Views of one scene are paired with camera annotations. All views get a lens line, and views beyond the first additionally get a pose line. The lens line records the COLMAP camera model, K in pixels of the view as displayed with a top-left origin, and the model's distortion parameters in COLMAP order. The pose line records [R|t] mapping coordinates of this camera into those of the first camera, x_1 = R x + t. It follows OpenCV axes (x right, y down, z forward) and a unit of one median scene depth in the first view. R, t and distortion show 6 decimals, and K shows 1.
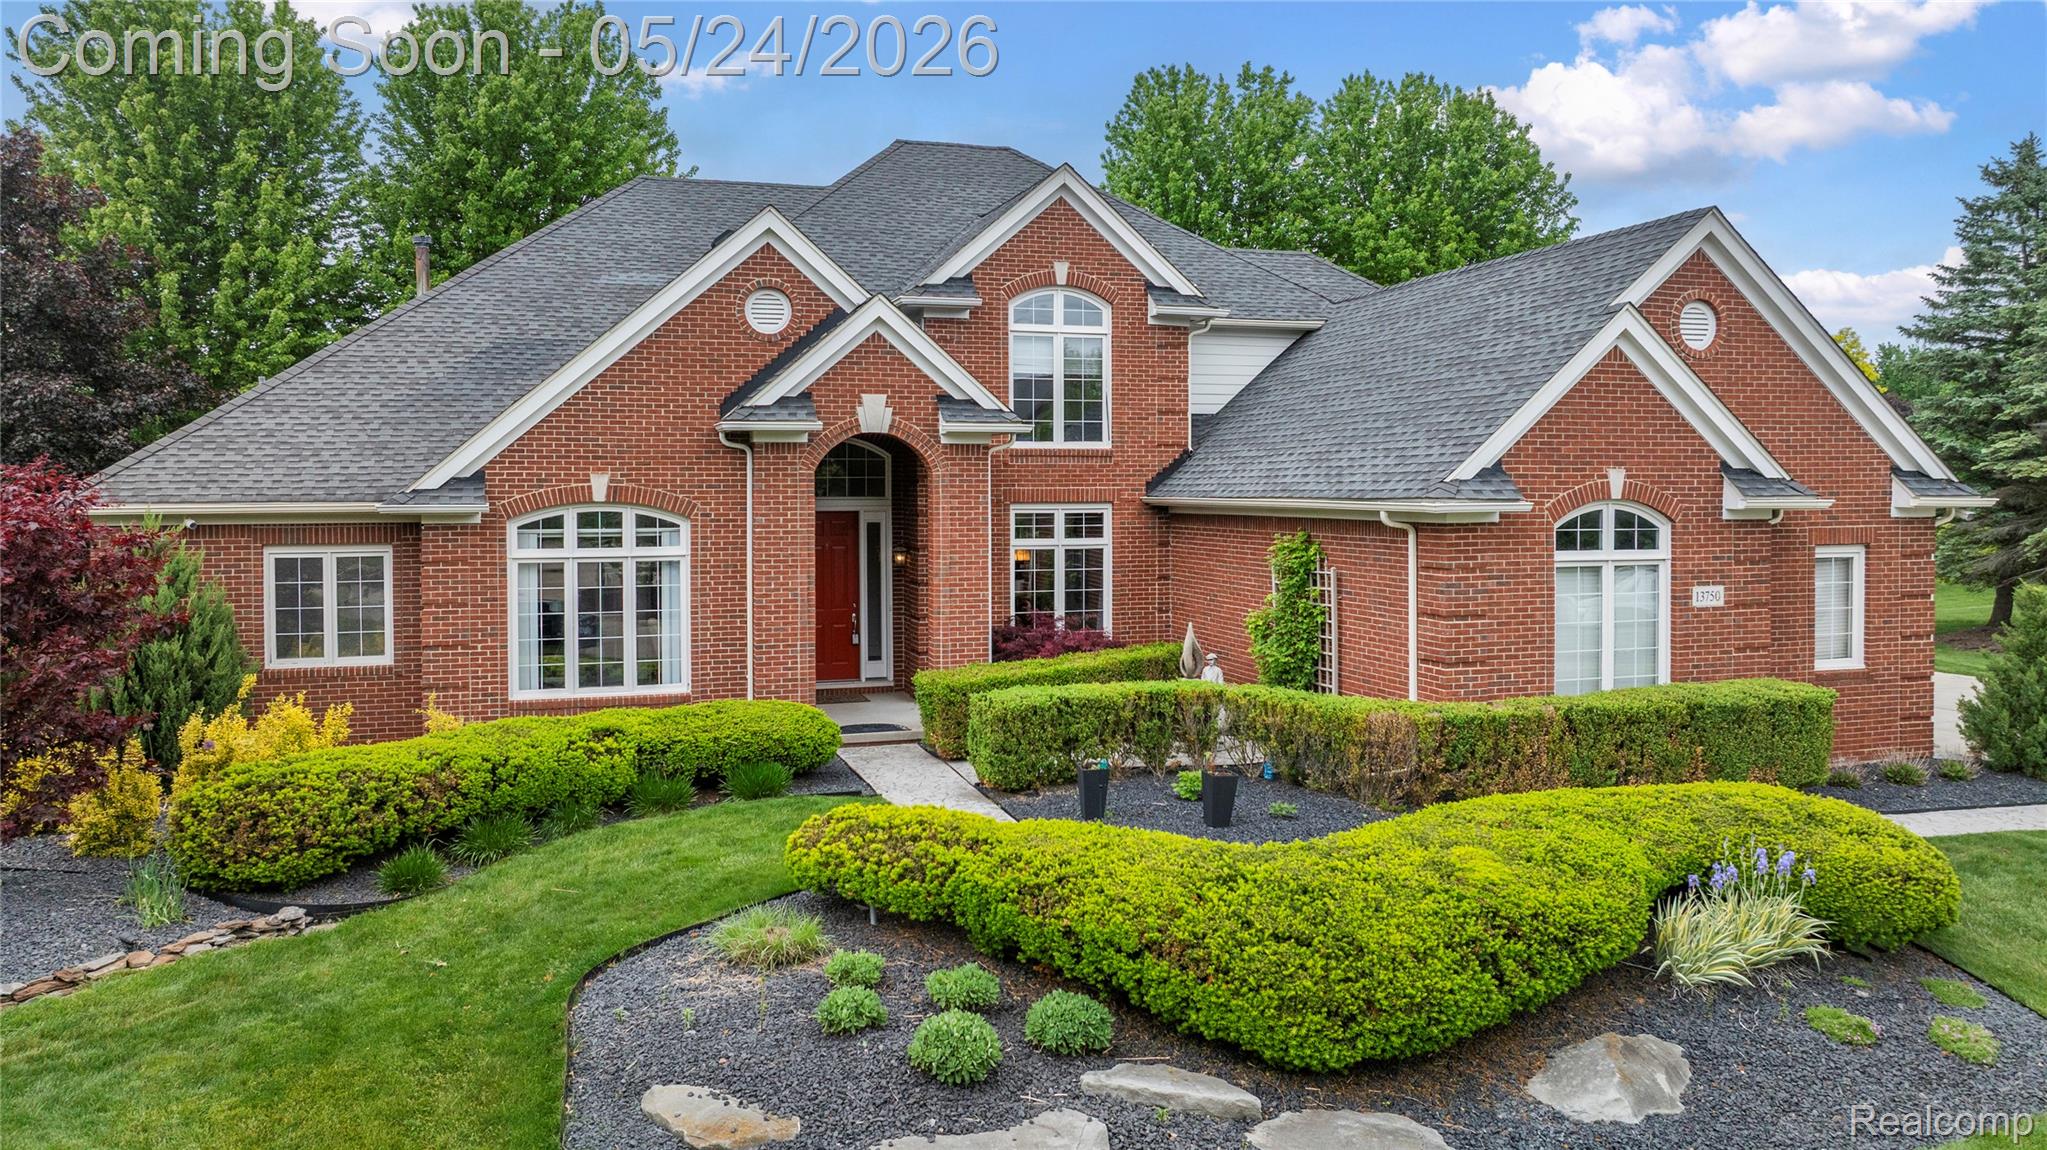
lens RADIAL K [[1452.2, 0, 1032.9], [0, 1452.2, 506.5], [0, 0, 1]] dist [-0.020967, -0.009300]
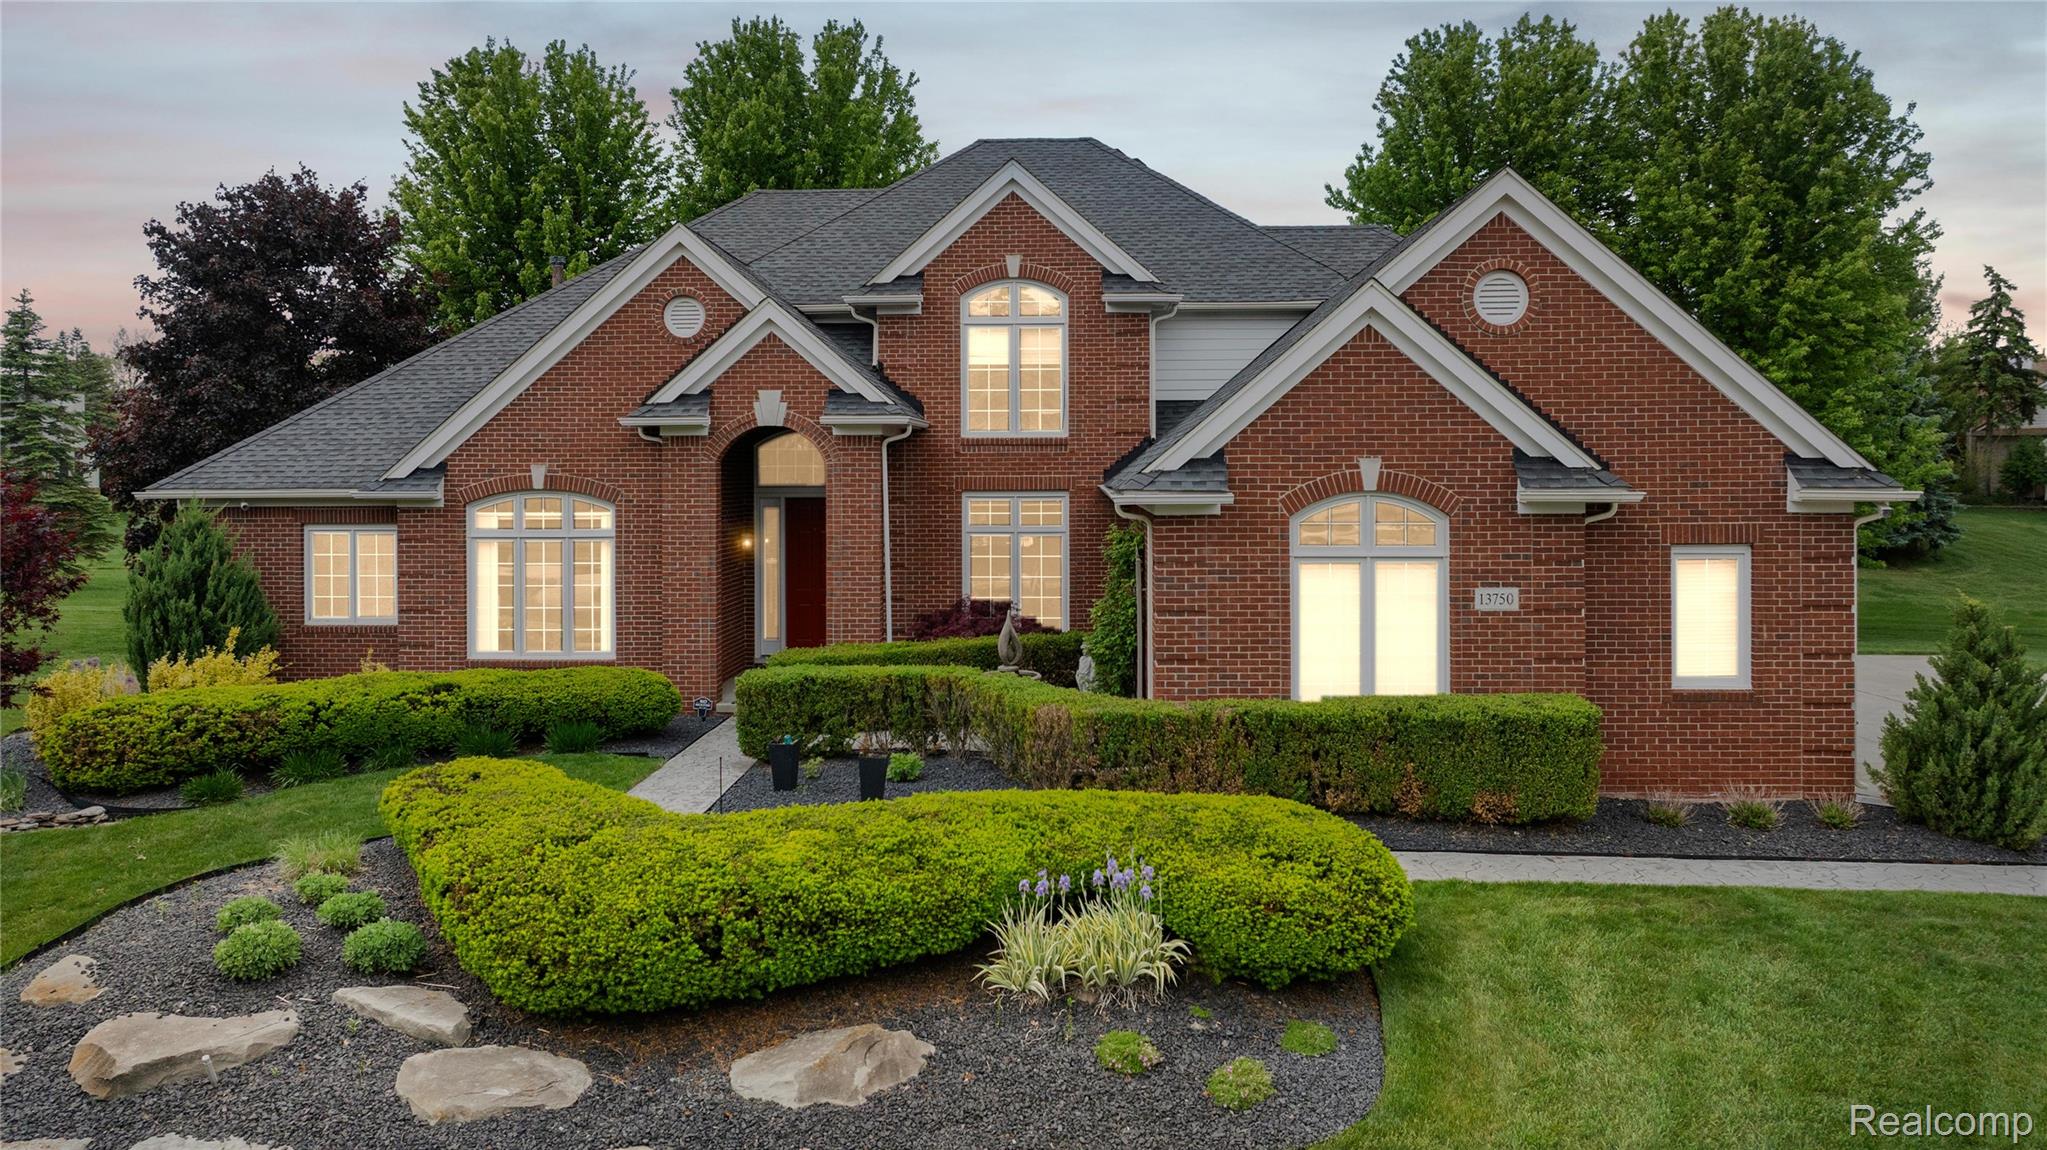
lens RADIAL K [[1471.9, 0, 1035.0], [0, 1471.9, 481.5], [0, 0, 1]] dist [-0.022521, -0.004010]
pose [[0.941261, 0.001717, -0.337677, 0.477079], [-0.003438, 0.999984, -0.004499, -0.005594], [0.337664, 0.005396, 0.941251, 0.040172]]
